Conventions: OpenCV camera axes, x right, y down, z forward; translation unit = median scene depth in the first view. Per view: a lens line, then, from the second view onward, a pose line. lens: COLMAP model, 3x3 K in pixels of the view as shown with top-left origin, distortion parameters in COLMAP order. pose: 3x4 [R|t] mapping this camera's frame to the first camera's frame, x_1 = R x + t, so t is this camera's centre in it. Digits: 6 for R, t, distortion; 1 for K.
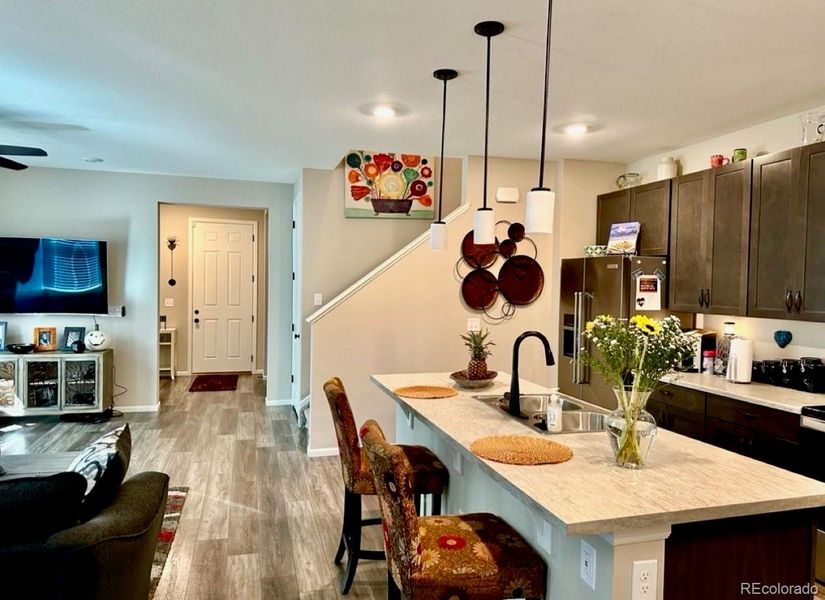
lens RADIAL K [[560.4, 0, 412.5], [0, 560.4, 300.0], [0, 0, 1]] dist [-0.044413, -0.000291]
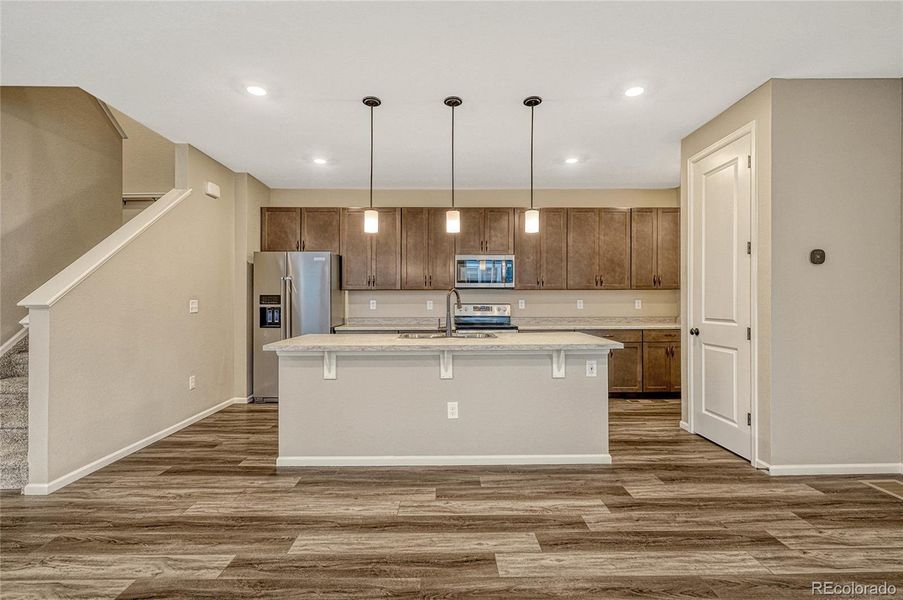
lens RADIAL K [[415.9, 0, 447.6], [0, 415.9, 304.9], [0, 0, 1]] dist [-0.044475, 0.017234]
pose [[0.273717, -0.023743, 0.961517, -0.676370], [0.035491, 0.999264, 0.014571, 0.062725], [-0.961155, 0.030136, 0.274358, 0.450911]]
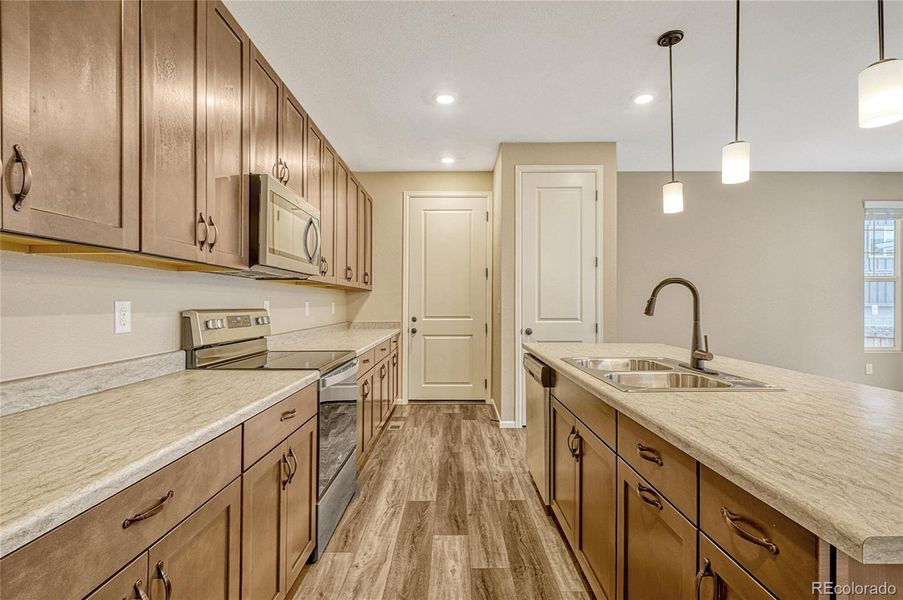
lens RADIAL K [[415.9, 0, 447.6], [0, 415.9, 304.9], [0, 0, 1]] dist [-0.044475, 0.017234]
pose [[-0.955786, -0.011816, 0.293825, 0.271927], [-0.001102, 0.999329, 0.036601, 0.056221], [-0.294061, 0.034658, -0.955158, 1.183758]]
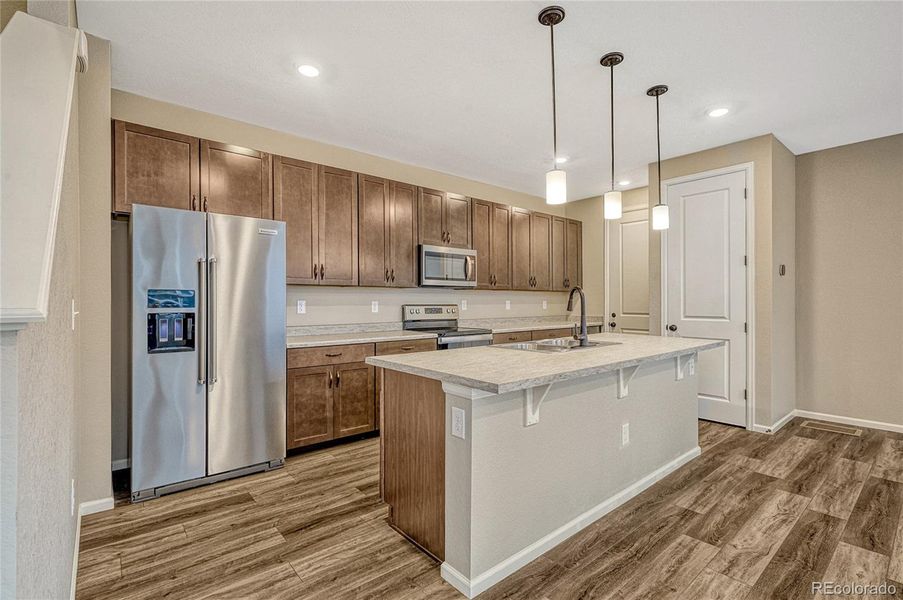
lens RADIAL K [[415.9, 0, 447.6], [0, 415.9, 304.9], [0, 0, 1]] dist [-0.044475, 0.017234]
pose [[-0.394247, -0.021478, 0.918753, -0.397978], [0.023972, 0.999146, 0.033644, 0.044229], [-0.918692, 0.035288, -0.393396, 1.159454]]
